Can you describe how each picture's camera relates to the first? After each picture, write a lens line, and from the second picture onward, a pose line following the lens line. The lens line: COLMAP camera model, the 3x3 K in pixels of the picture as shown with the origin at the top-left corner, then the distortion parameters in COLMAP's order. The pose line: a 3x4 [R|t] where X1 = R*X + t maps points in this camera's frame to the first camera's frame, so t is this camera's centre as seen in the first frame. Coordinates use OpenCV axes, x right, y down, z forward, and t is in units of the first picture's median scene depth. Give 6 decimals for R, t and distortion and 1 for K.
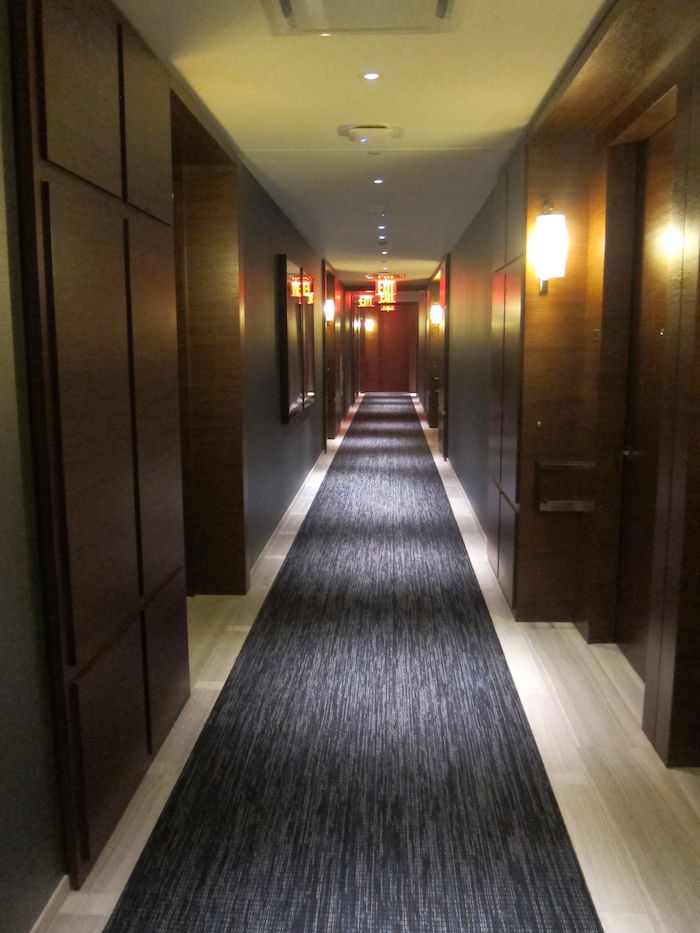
lens RADIAL K [[784.6, 0, 350.0], [0, 784.6, 466.5], [0, 0, 1]] dist [-0.059179, 0.016344]
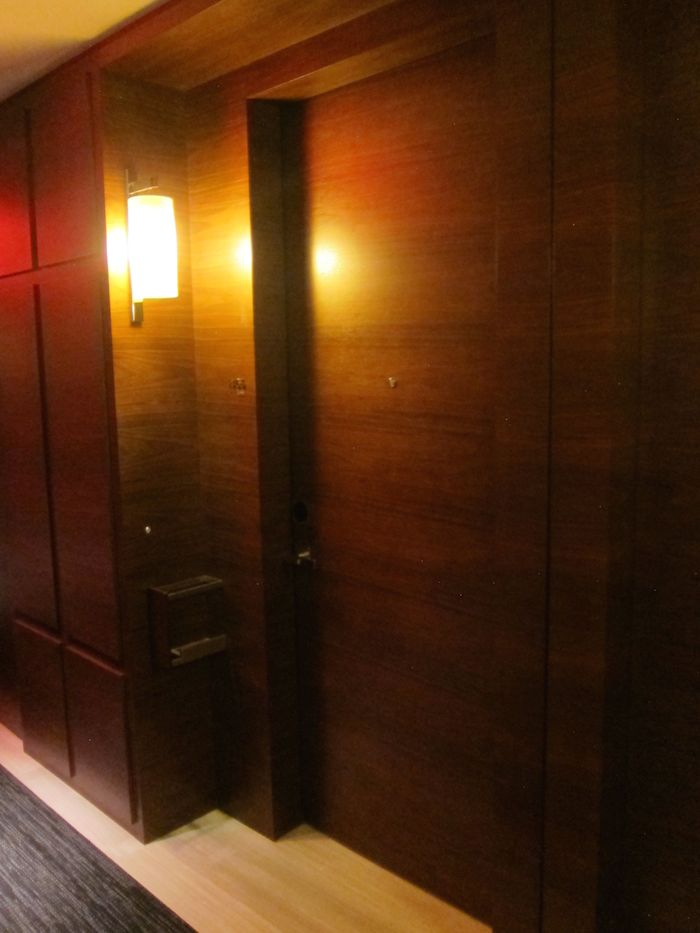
lens RADIAL K [[784.6, 0, 350.0], [0, 784.6, 466.5], [0, 0, 1]] dist [-0.059179, 0.016344]
pose [[0.667153, -0.108997, 0.736903, -0.109095], [0.126486, 0.991448, 0.032134, -0.108097], [-0.734103, 0.071770, 0.675234, 0.463539]]
